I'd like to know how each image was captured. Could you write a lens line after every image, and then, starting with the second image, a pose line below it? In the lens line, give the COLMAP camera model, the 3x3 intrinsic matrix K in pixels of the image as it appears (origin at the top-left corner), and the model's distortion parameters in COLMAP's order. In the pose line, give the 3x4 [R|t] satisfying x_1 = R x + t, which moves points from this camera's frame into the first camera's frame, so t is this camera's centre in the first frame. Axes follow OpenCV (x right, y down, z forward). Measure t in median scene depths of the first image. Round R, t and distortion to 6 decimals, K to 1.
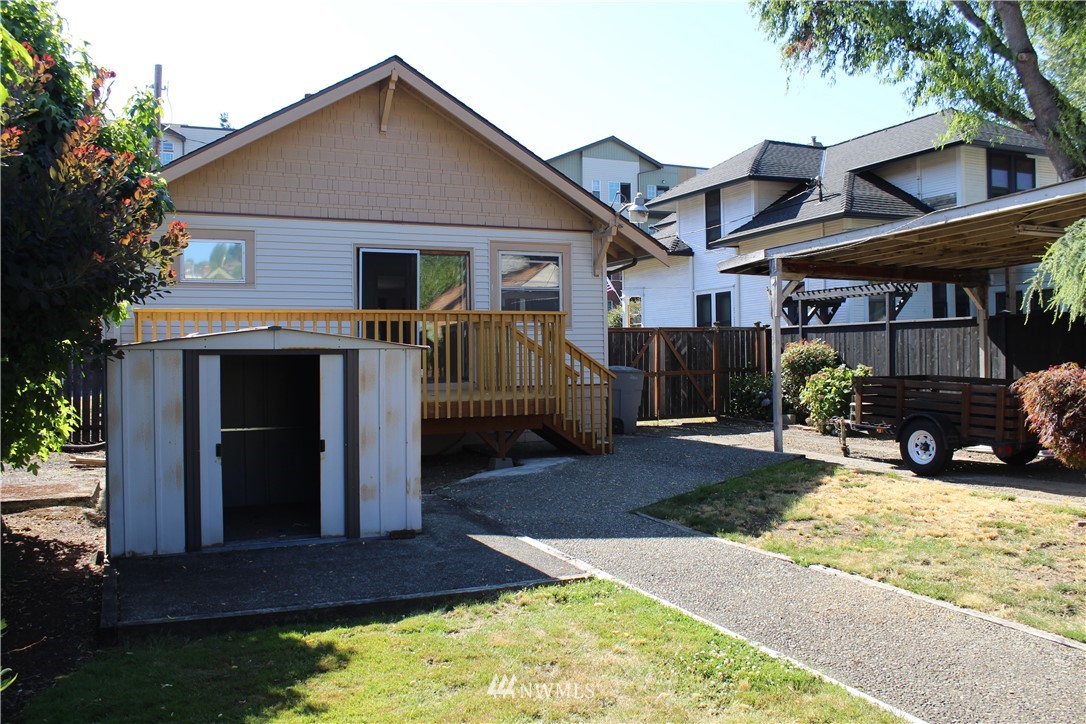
lens RADIAL K [[911.8, 0, 541.4], [0, 911.8, 347.2], [0, 0, 1]] dist [-0.125819, 0.097517]
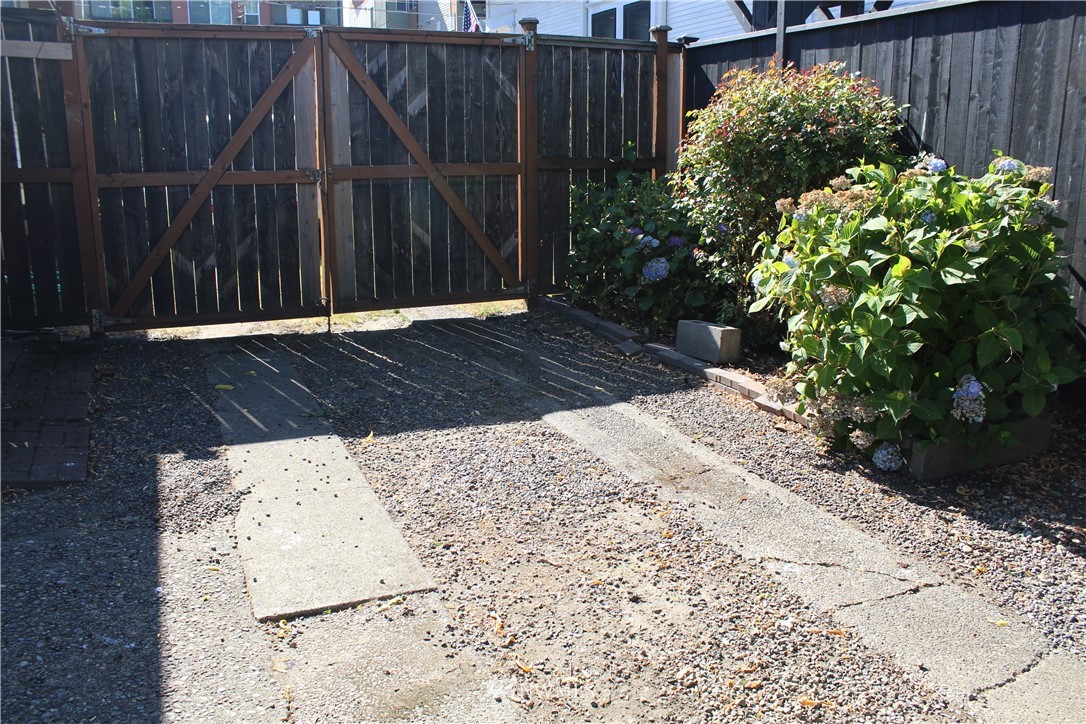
lens RADIAL K [[911.8, 0, 541.4], [0, 911.8, 347.2], [0, 0, 1]] dist [-0.125819, 0.097517]
pose [[0.999895, 0.012771, 0.006835, 0.206383], [-0.013984, 0.974160, 0.225424, 0.015935], [-0.003780, -0.225496, 0.974237, 0.684059]]
